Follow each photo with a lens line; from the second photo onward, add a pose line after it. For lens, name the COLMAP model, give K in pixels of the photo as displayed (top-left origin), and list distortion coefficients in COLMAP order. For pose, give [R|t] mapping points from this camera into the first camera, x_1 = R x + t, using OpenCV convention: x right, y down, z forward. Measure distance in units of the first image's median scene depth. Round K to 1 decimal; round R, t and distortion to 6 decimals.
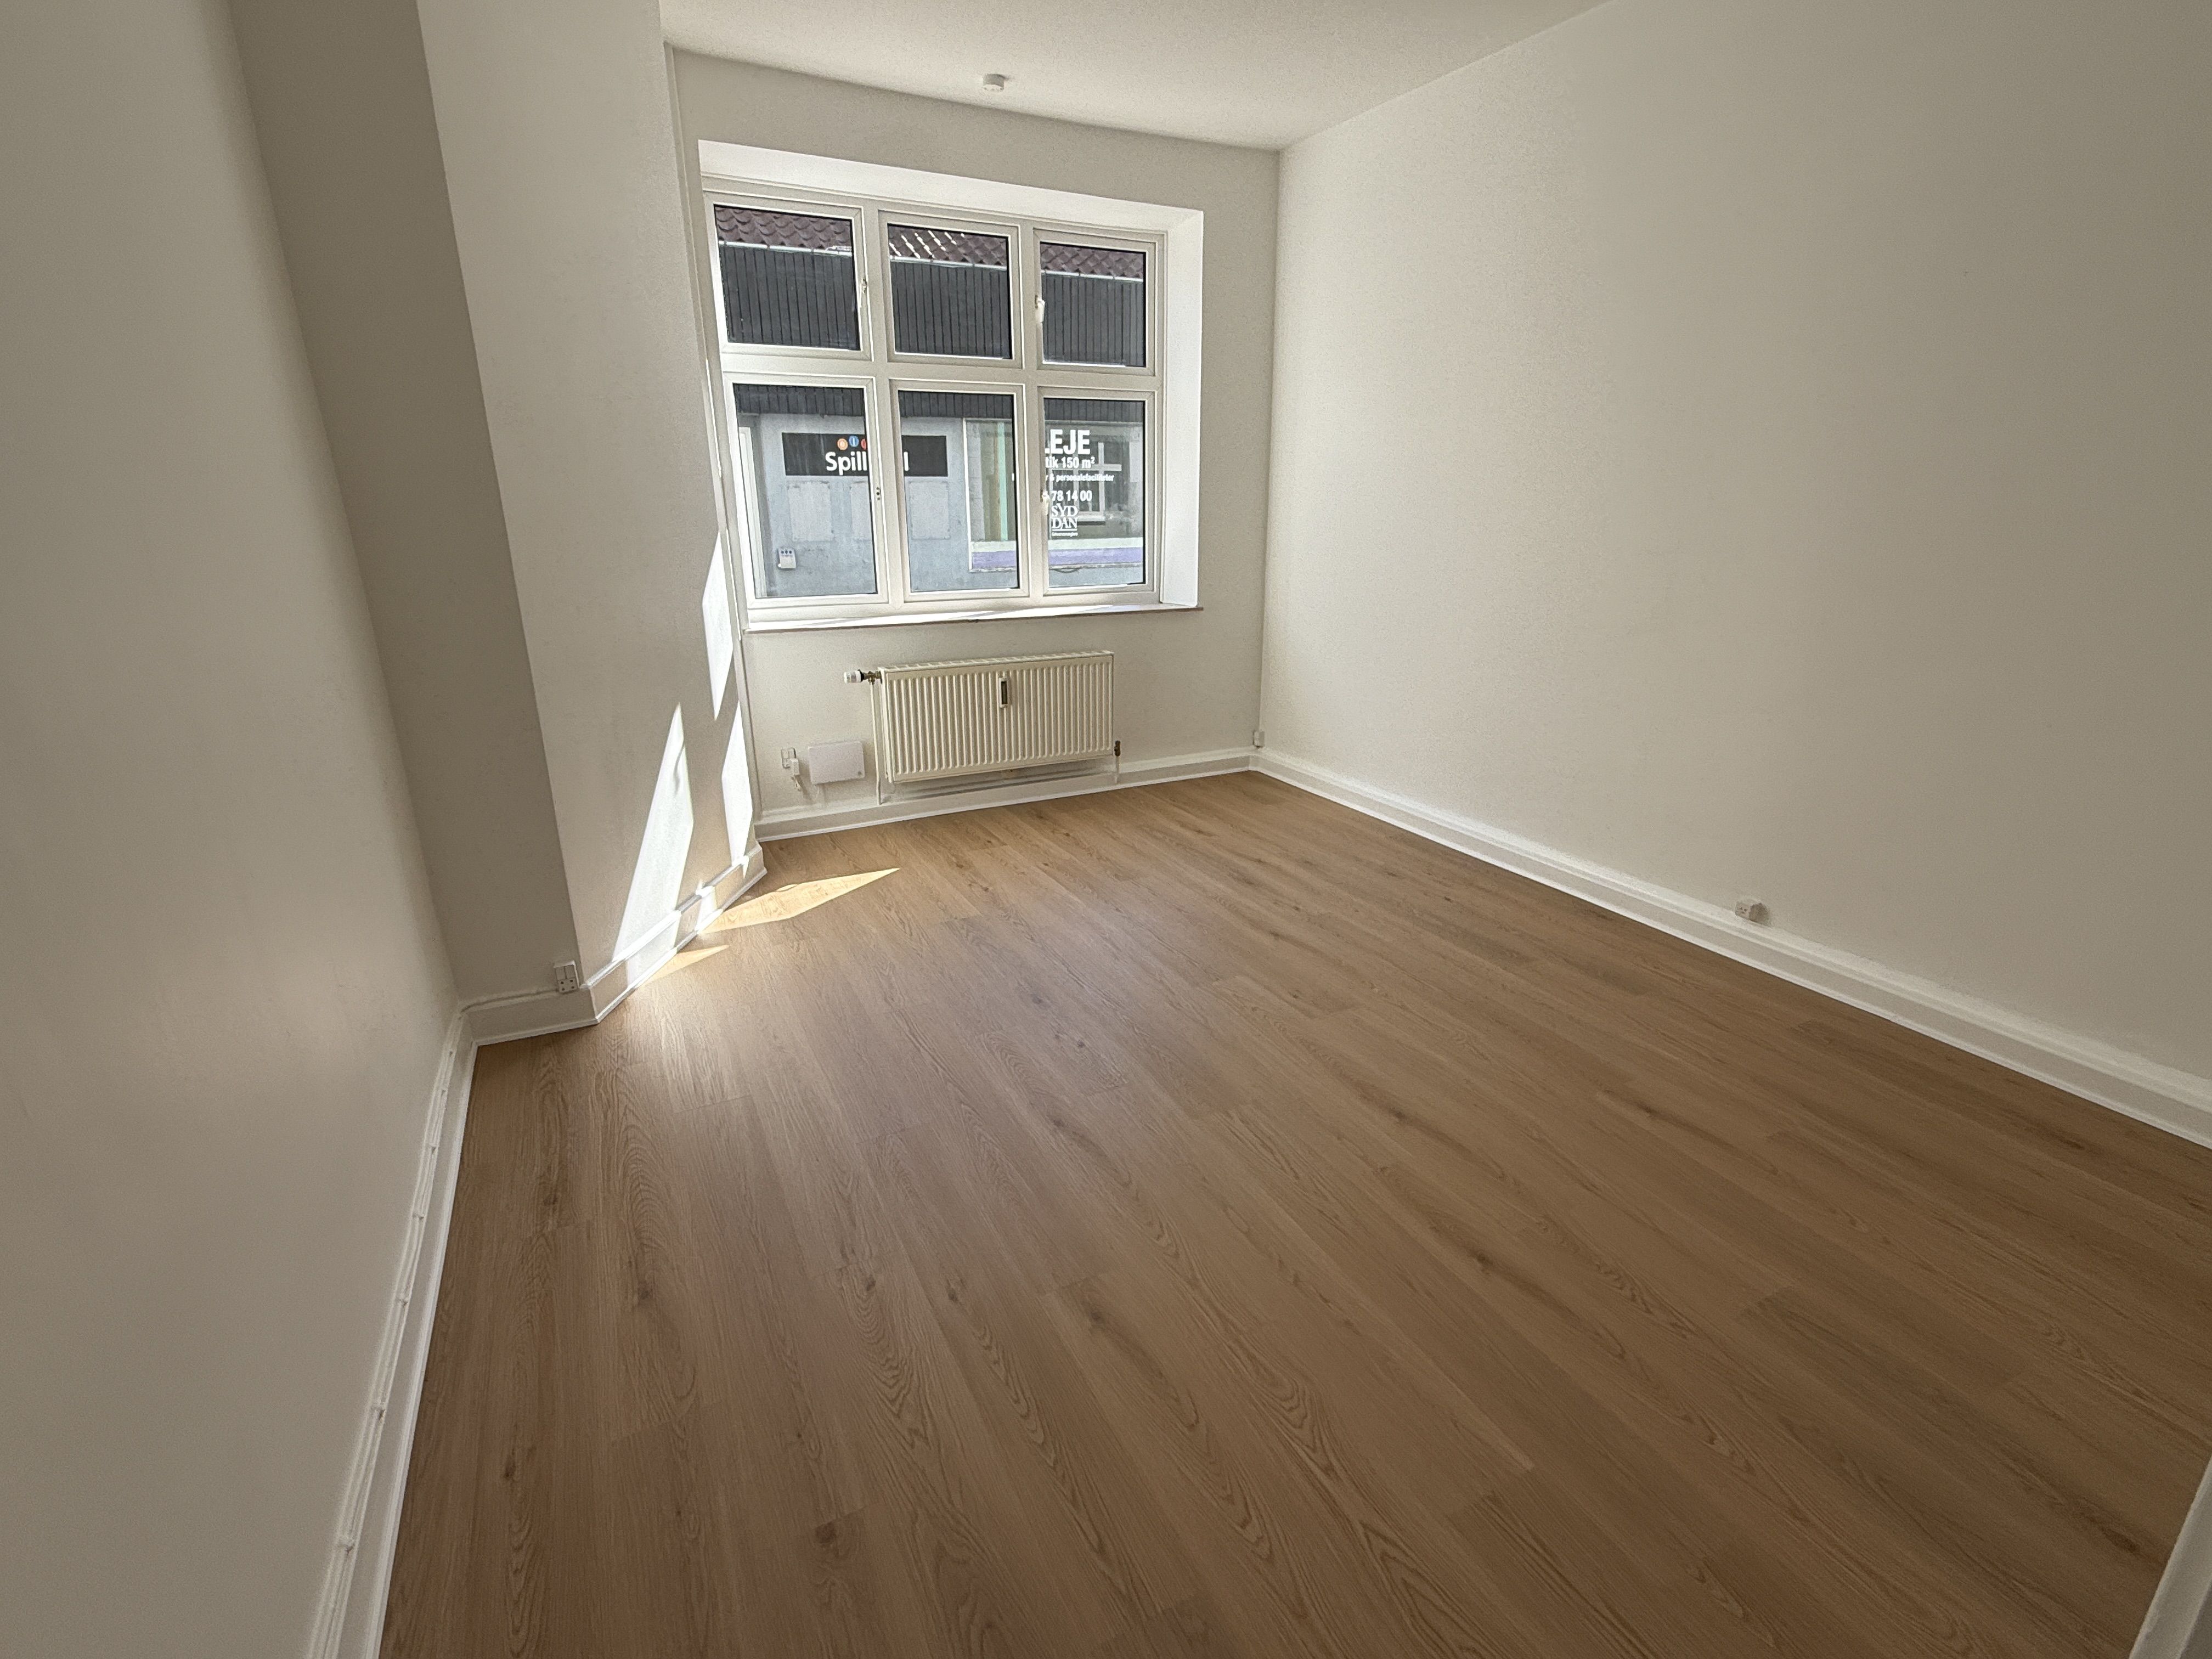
lens RADIAL K [[1049.1, 0, 1106.7], [0, 1049.1, 818.4], [0, 0, 1]] dist [0.015572, 0.000464]
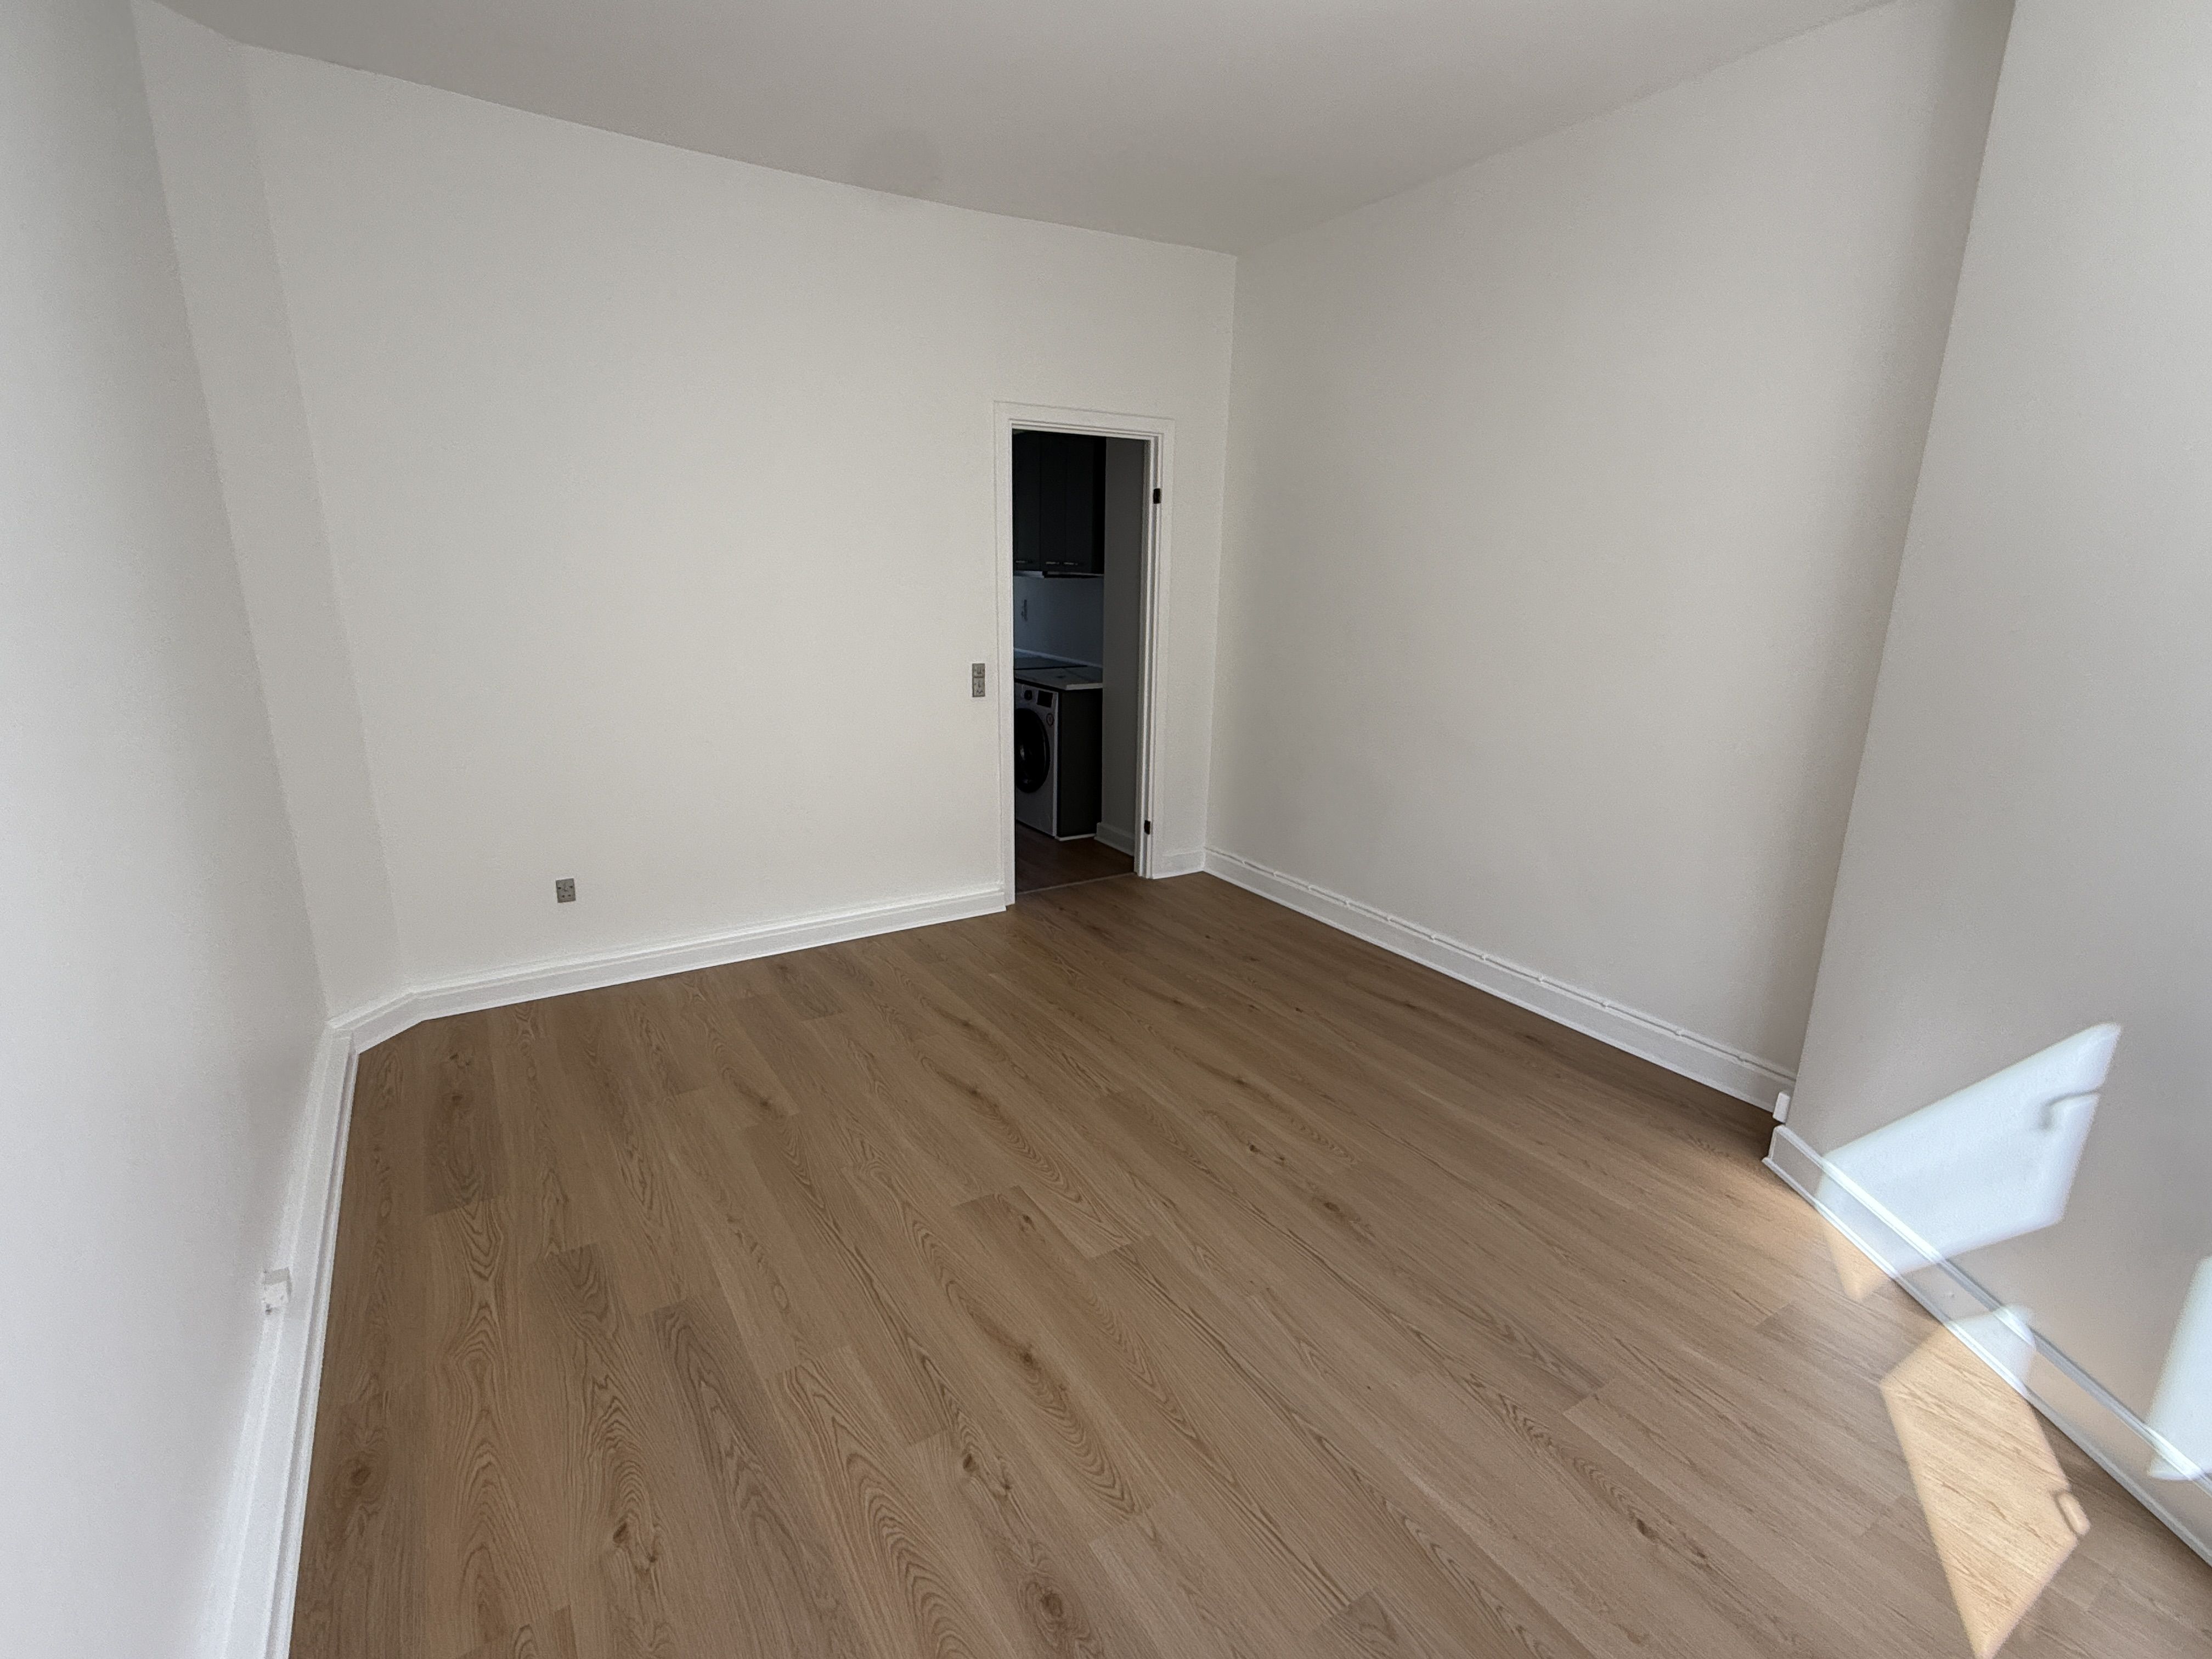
lens RADIAL K [[1049.1, 0, 1112.6], [0, 1049.1, 837.0], [0, 0, 1]] dist [0.015572, 0.000464]
pose [[-0.994299, 0.022903, -0.104142, 0.167759], [-0.038194, 0.835365, 0.548367, -0.468062], [0.099556, 0.549219, -0.829727, 1.335308]]
